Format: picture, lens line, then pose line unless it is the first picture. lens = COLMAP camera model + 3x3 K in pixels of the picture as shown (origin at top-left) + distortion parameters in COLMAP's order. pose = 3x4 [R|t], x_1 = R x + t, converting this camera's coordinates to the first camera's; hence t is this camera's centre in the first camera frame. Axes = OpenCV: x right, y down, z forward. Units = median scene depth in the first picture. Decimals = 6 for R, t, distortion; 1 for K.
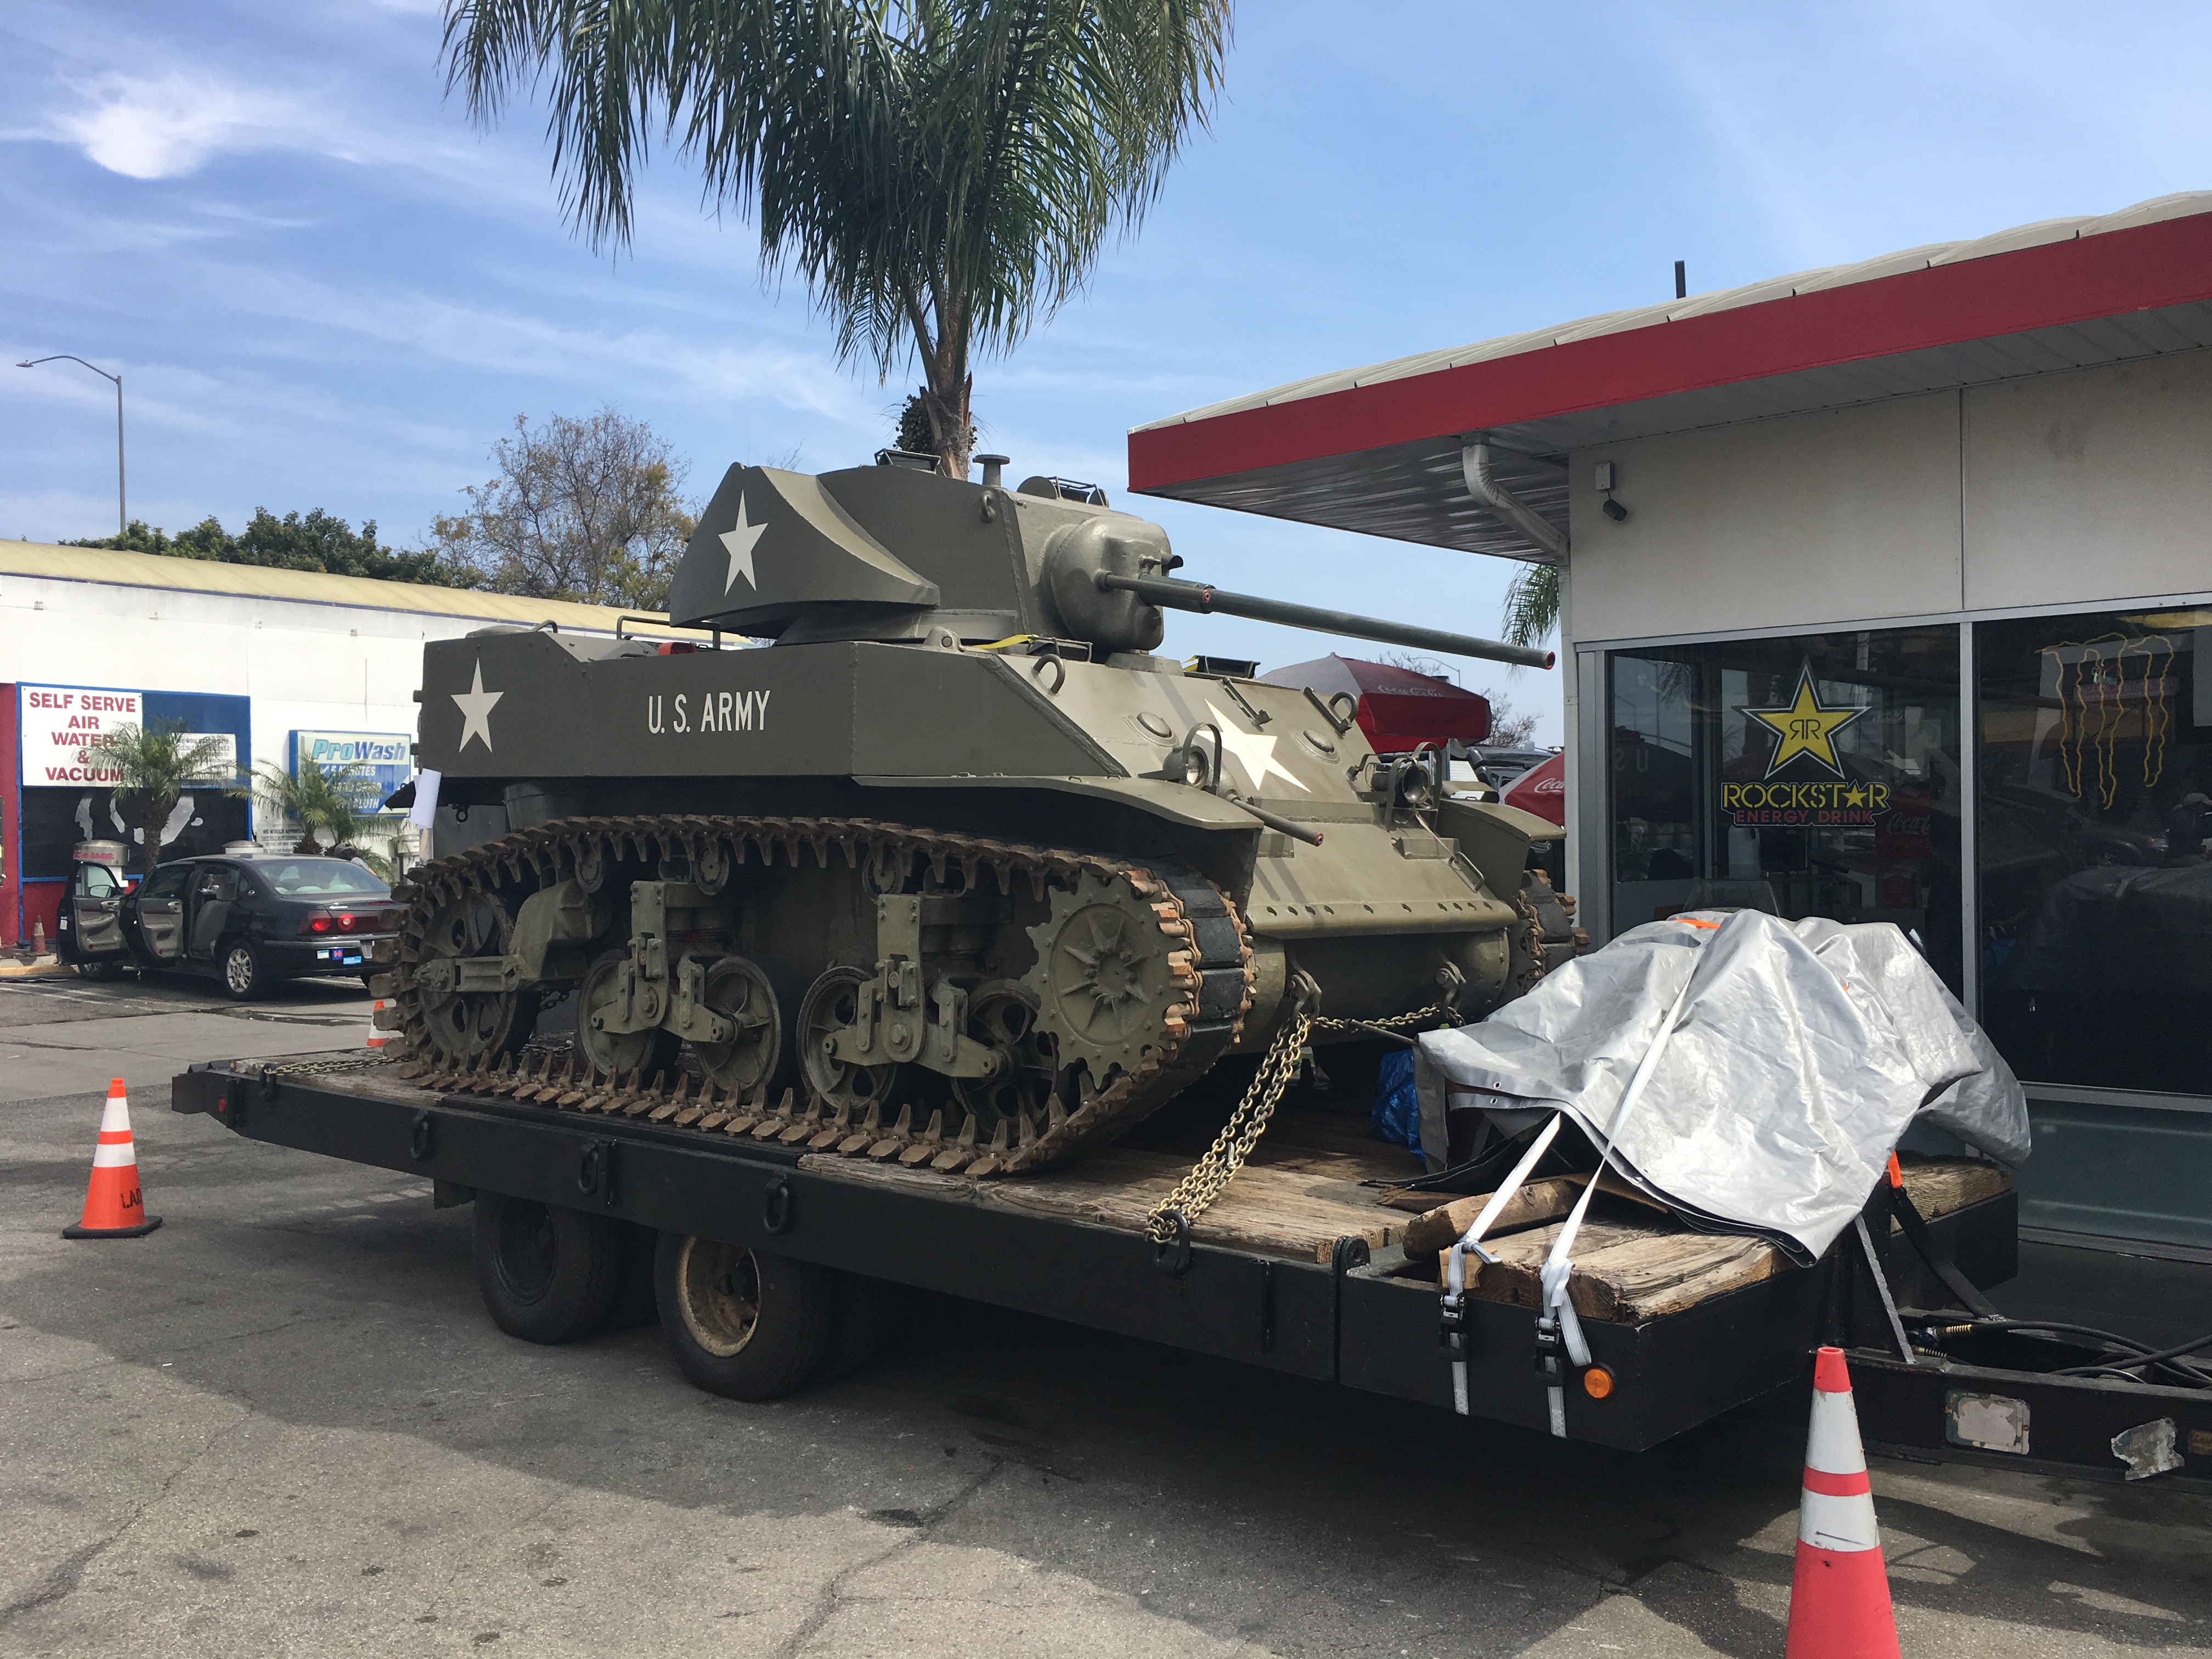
lens RADIAL K [[1886.0, 0, 1099.5], [0, 1886.0, 829.7], [0, 0, 1]] dist [0.076992, -0.109757]
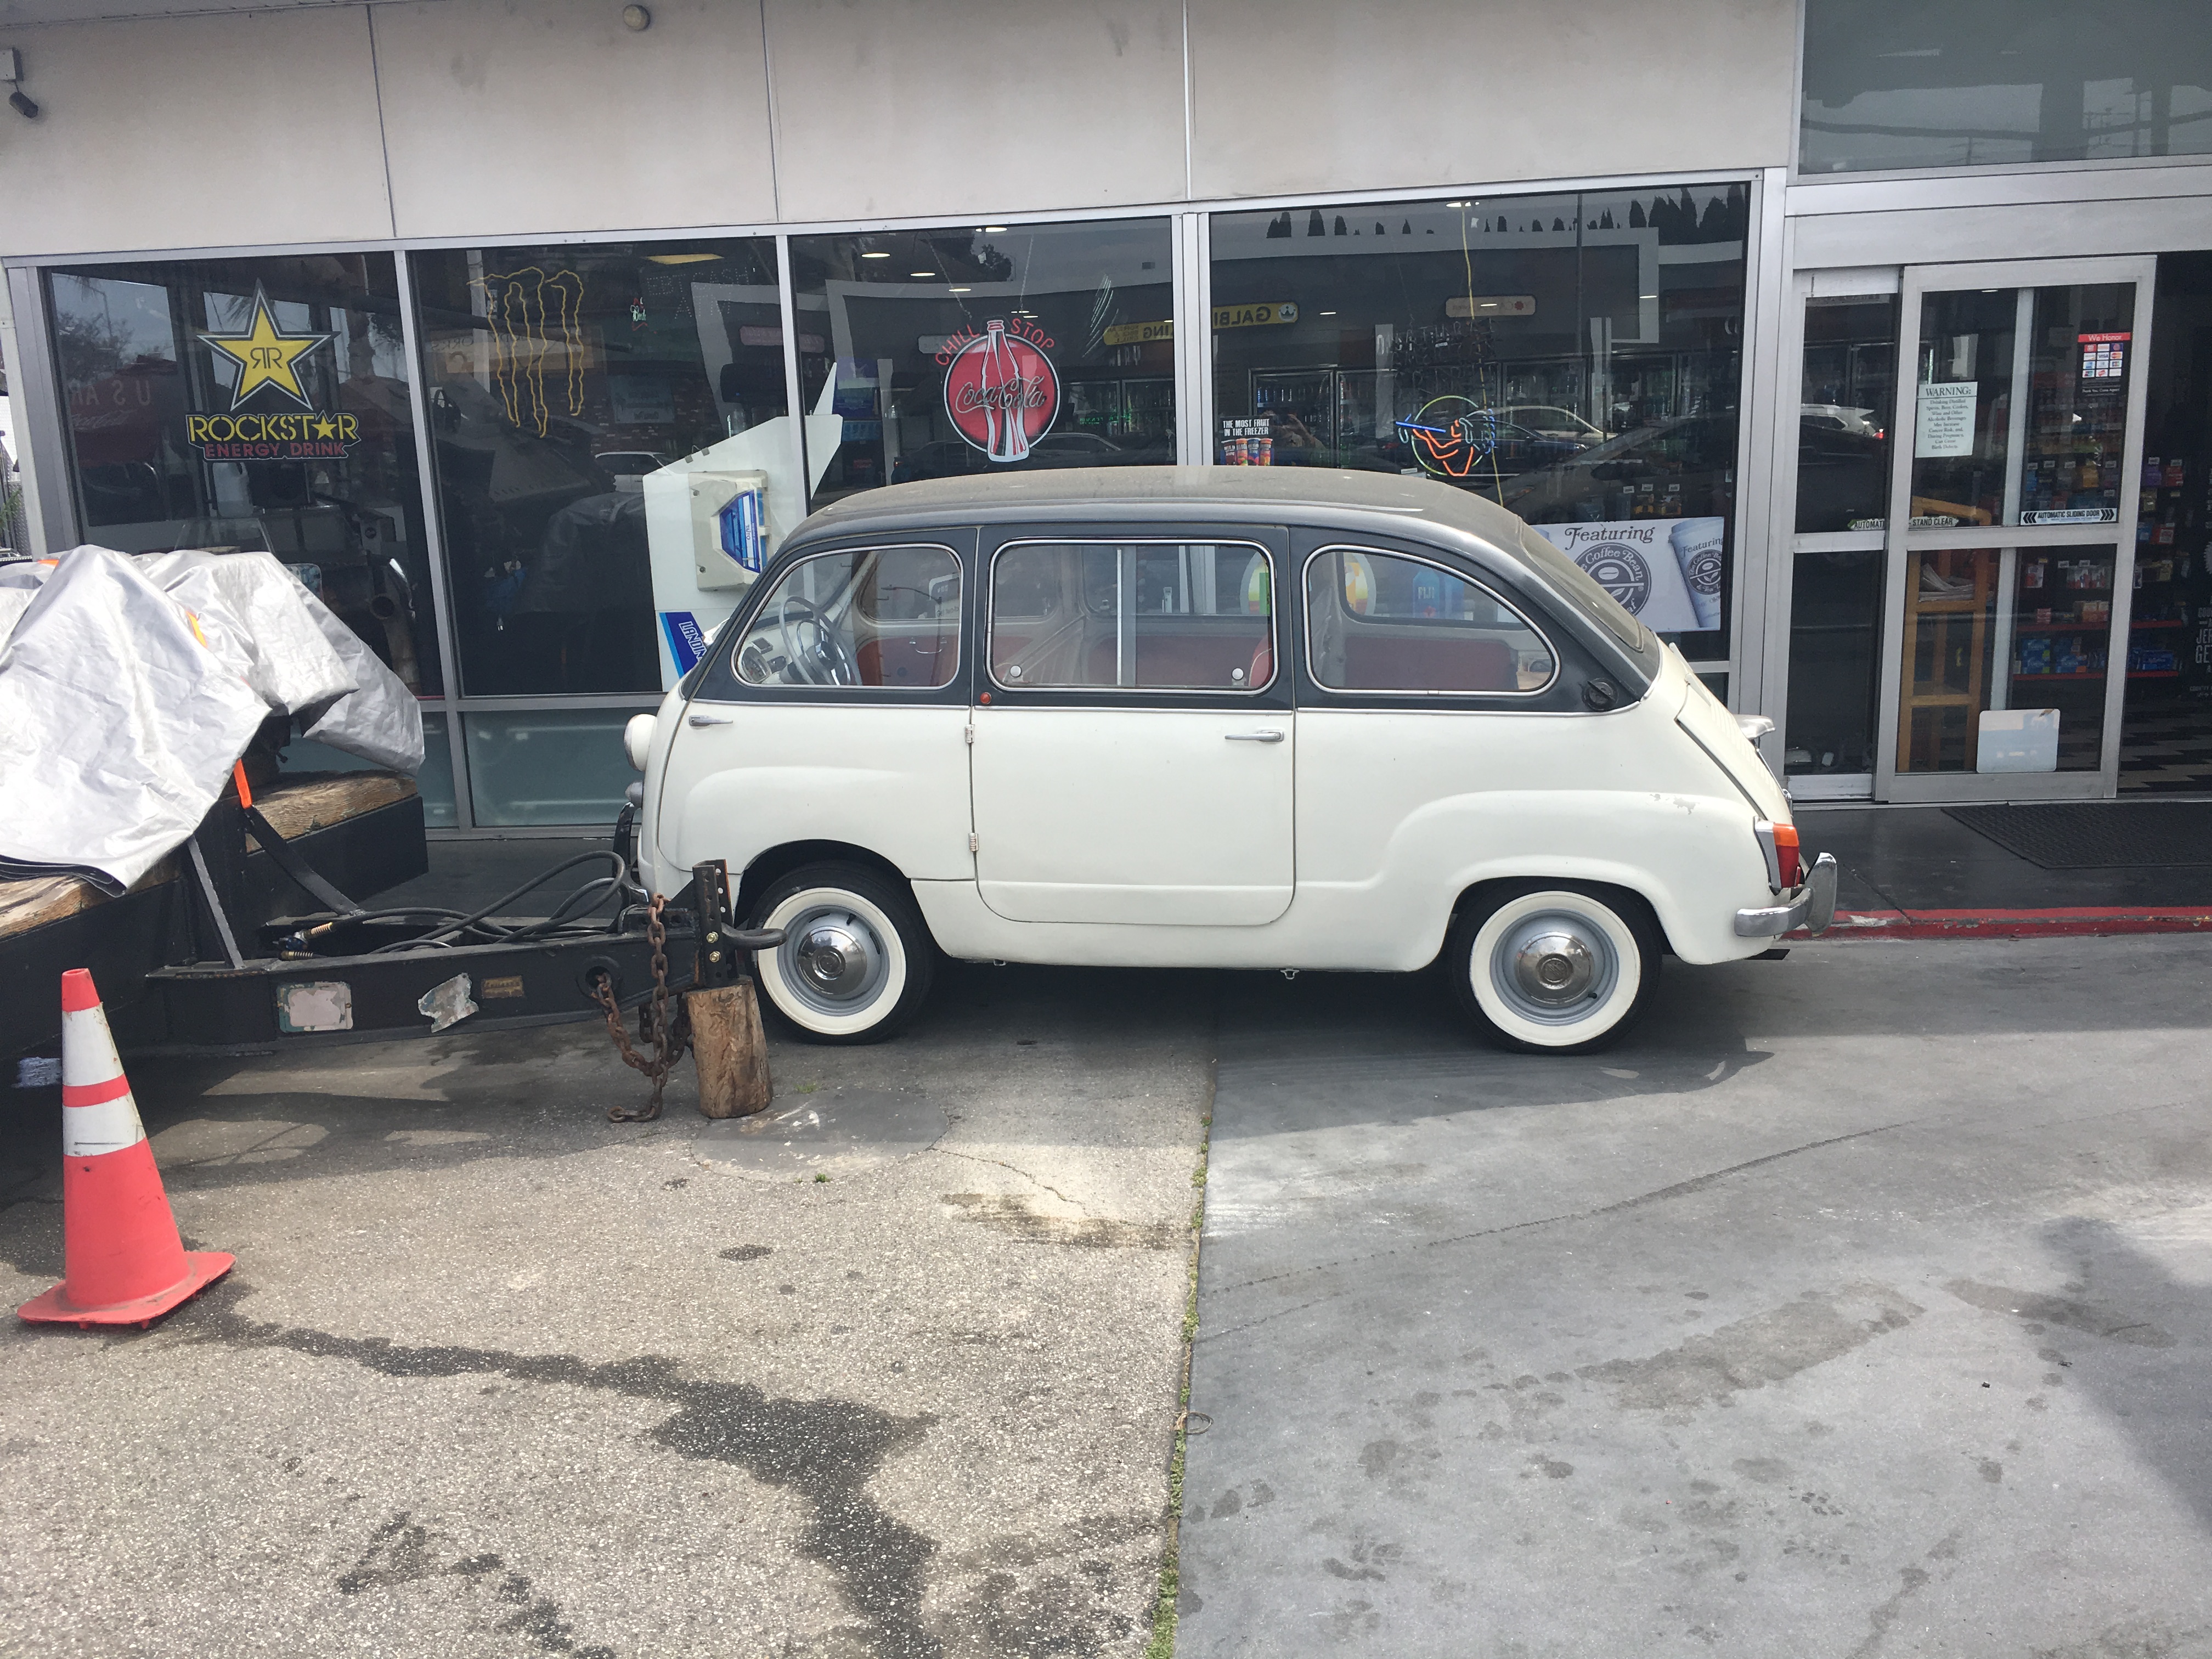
lens RADIAL K [[1886.0, 0, 1099.5], [0, 1886.0, 829.7], [0, 0, 1]] dist [0.076992, -0.109757]
pose [[0.798407, -0.140020, 0.585611, 0.156244], [0.029385, 0.980488, 0.194373, 0.009634], [-0.601401, -0.137980, 0.786943, -0.087010]]
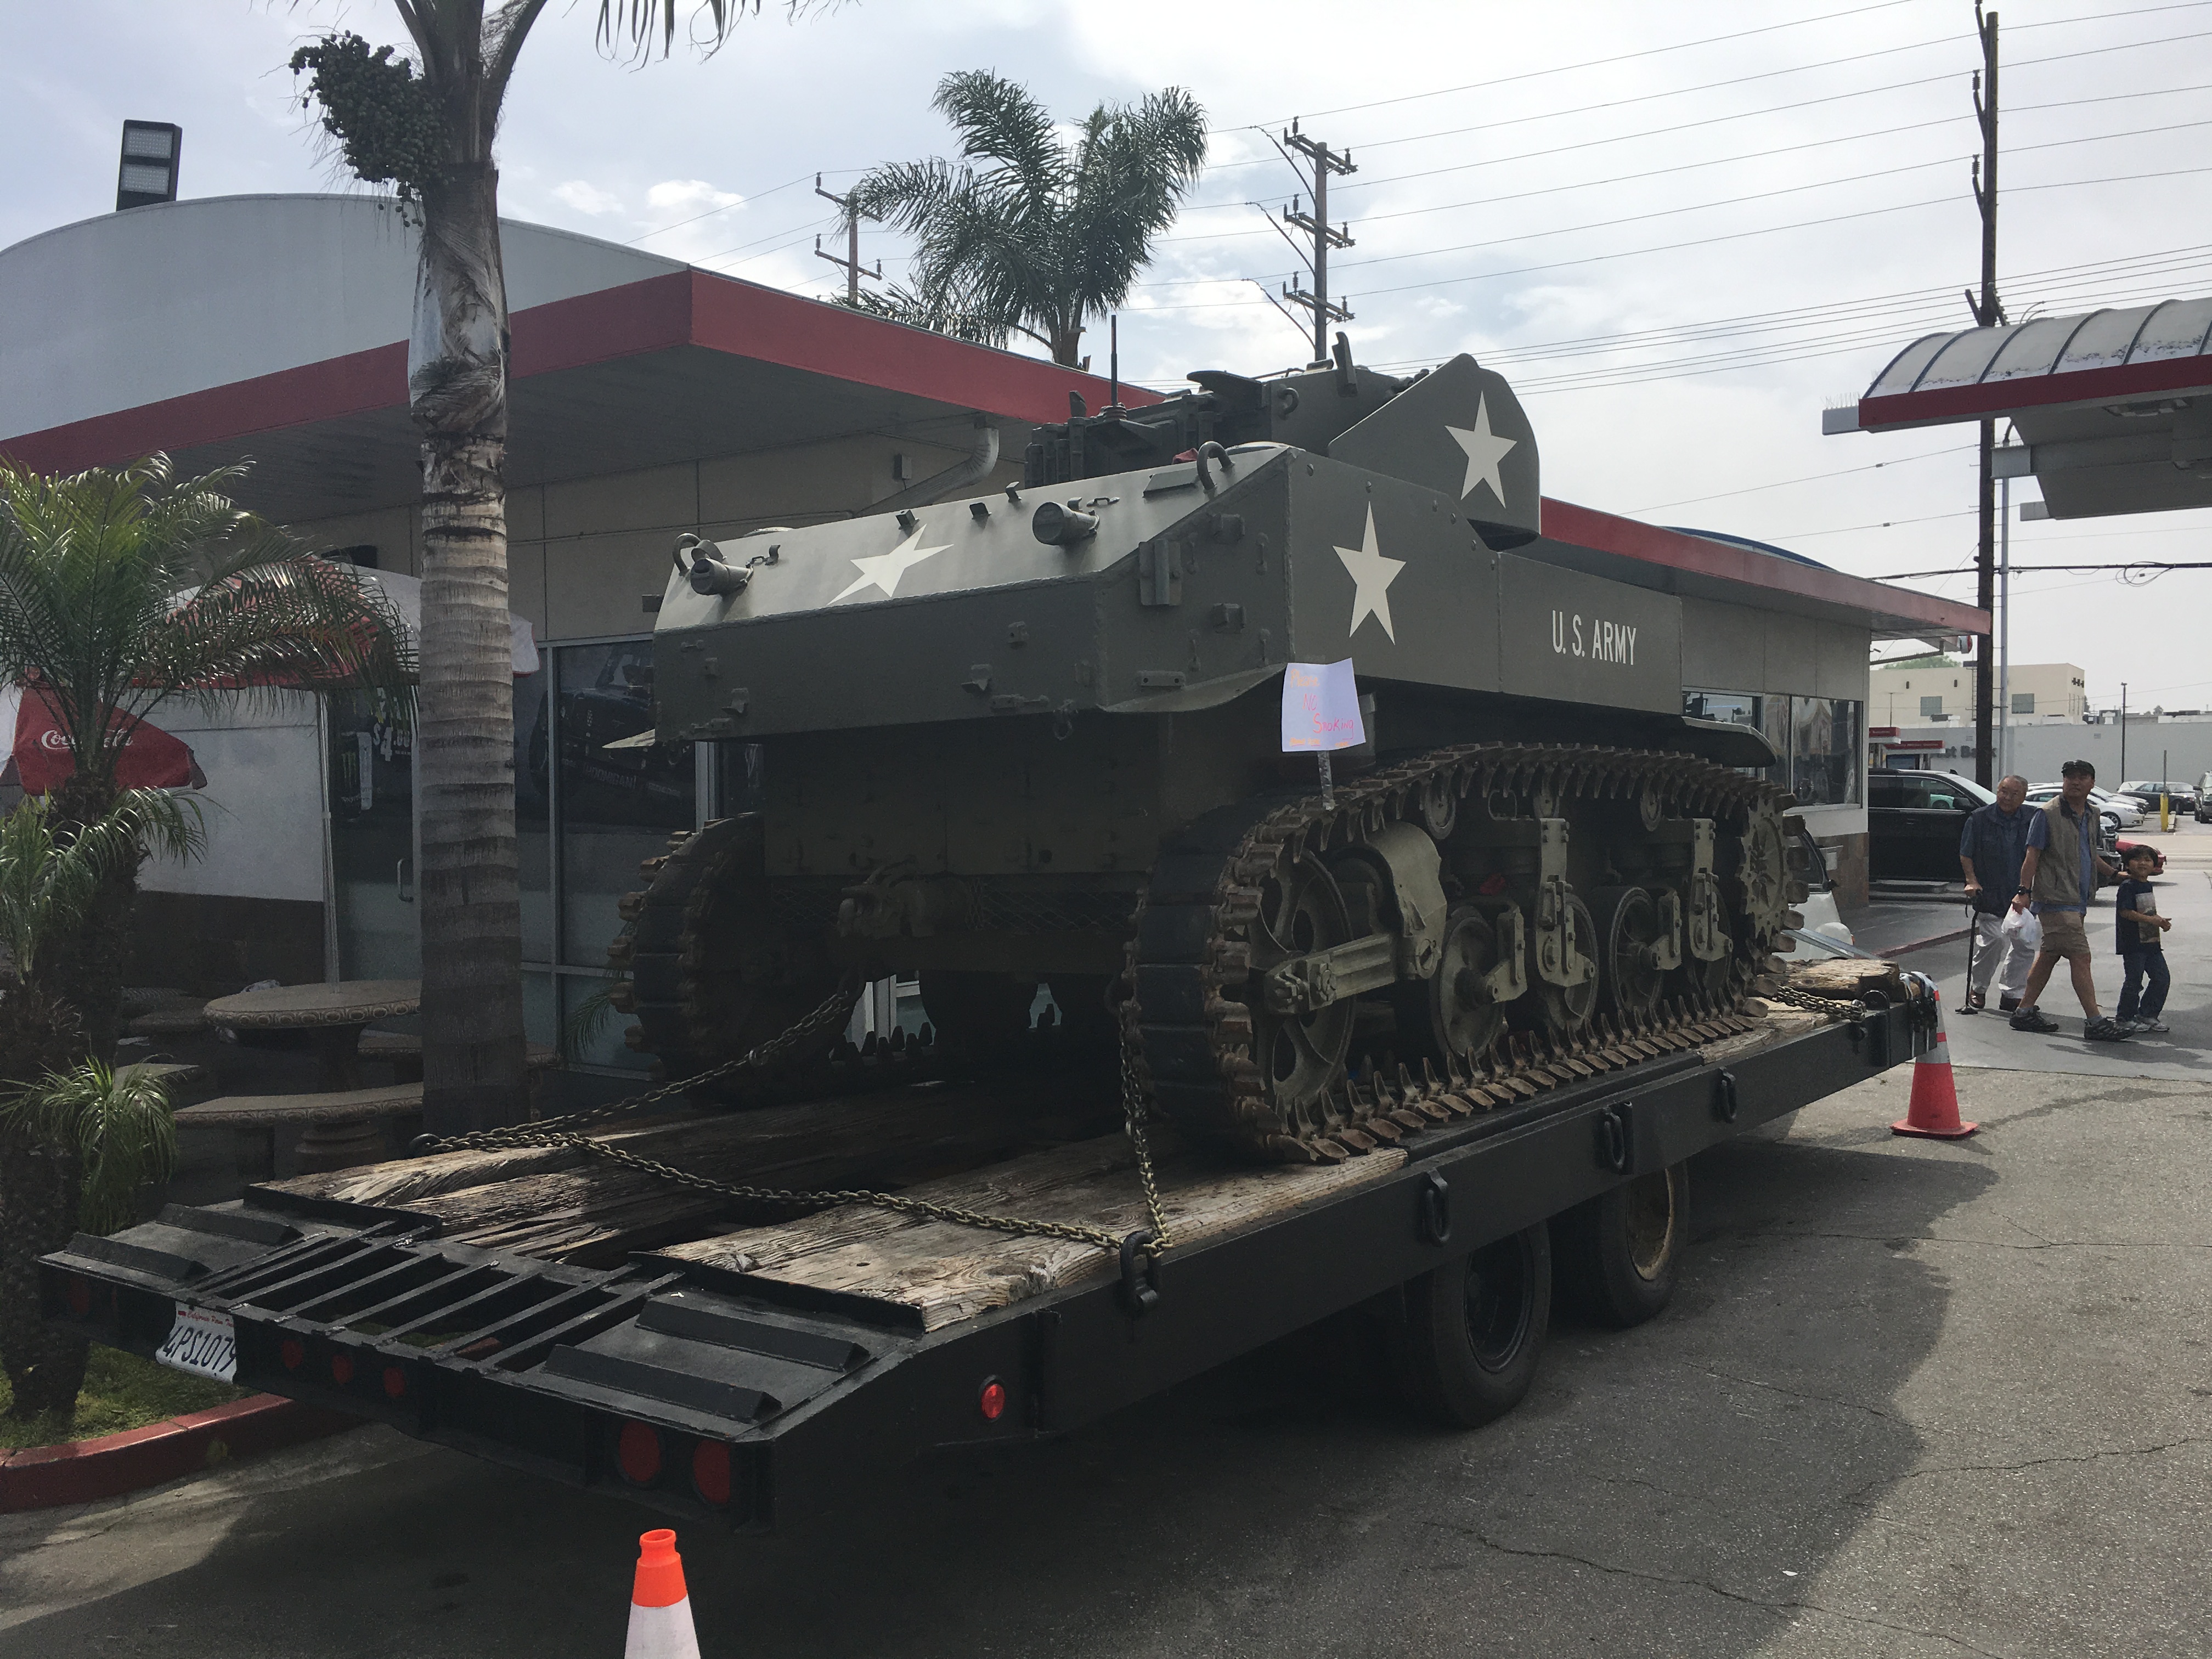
lens RADIAL K [[1886.0, 0, 1099.5], [0, 1886.0, 829.7], [0, 0, 1]] dist [0.076992, -0.109757]
pose [[-0.081595, -0.009918, 0.996616, -1.303646], [0.012515, 0.999861, 0.010975, 0.024043], [-0.996587, 0.013369, -0.081460, 1.509455]]
